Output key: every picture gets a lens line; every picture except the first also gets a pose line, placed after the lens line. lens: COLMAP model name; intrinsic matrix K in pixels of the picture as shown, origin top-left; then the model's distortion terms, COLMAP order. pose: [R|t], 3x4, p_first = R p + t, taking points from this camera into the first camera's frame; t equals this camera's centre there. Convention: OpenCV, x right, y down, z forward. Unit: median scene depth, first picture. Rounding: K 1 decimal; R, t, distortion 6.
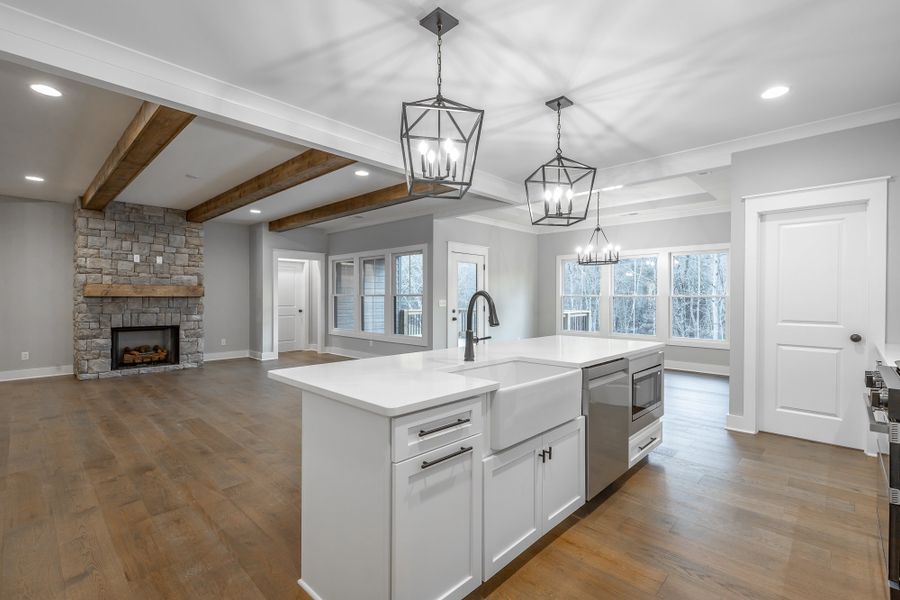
lens RADIAL K [[405.2, 0, 450.4], [0, 405.2, 299.4], [0, 0, 1]] dist [0.006363, -0.000544]
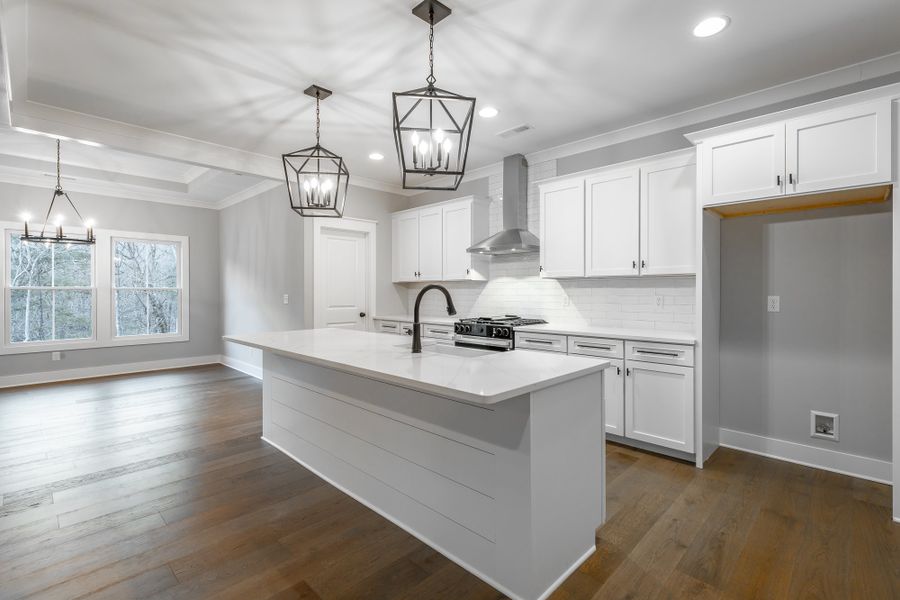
lens RADIAL K [[405.2, 0, 460.2], [0, 405.2, 290.0], [0, 0, 1]] dist [0.006363, -0.000544]
pose [[0.013758, -0.001235, 0.999905, -0.631988], [0.004020, 0.999991, 0.001179, -0.004393], [-0.999897, 0.004004, 0.013762, 0.574769]]
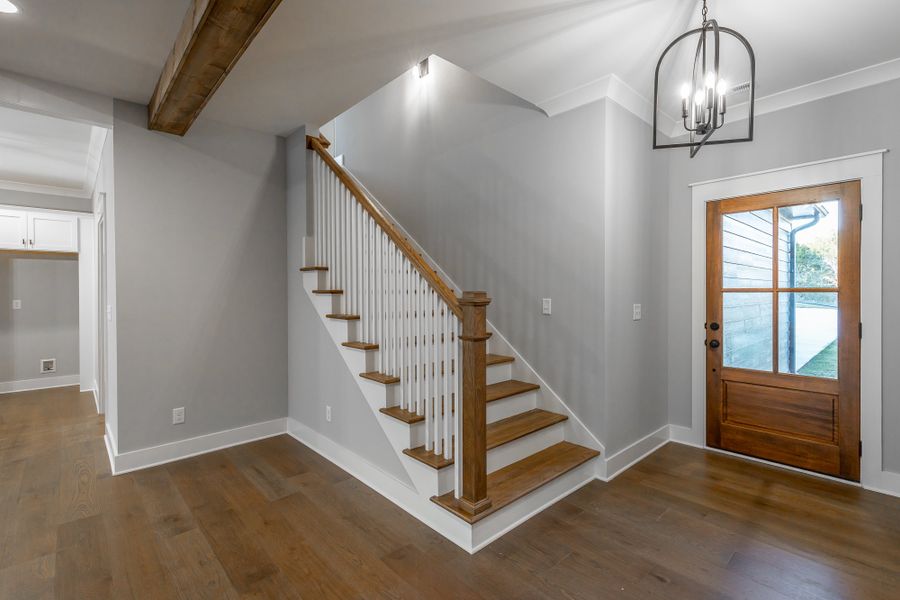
lens RADIAL K [[405.2, 0, 454.1], [0, 405.2, 295.4], [0, 0, 1]] dist [0.006363, -0.000544]
pose [[-0.998856, -0.001382, 0.047804, -1.482422], [-0.000453, 0.999811, 0.019439, -0.036588], [-0.047822, 0.019395, -0.998668, 1.383216]]
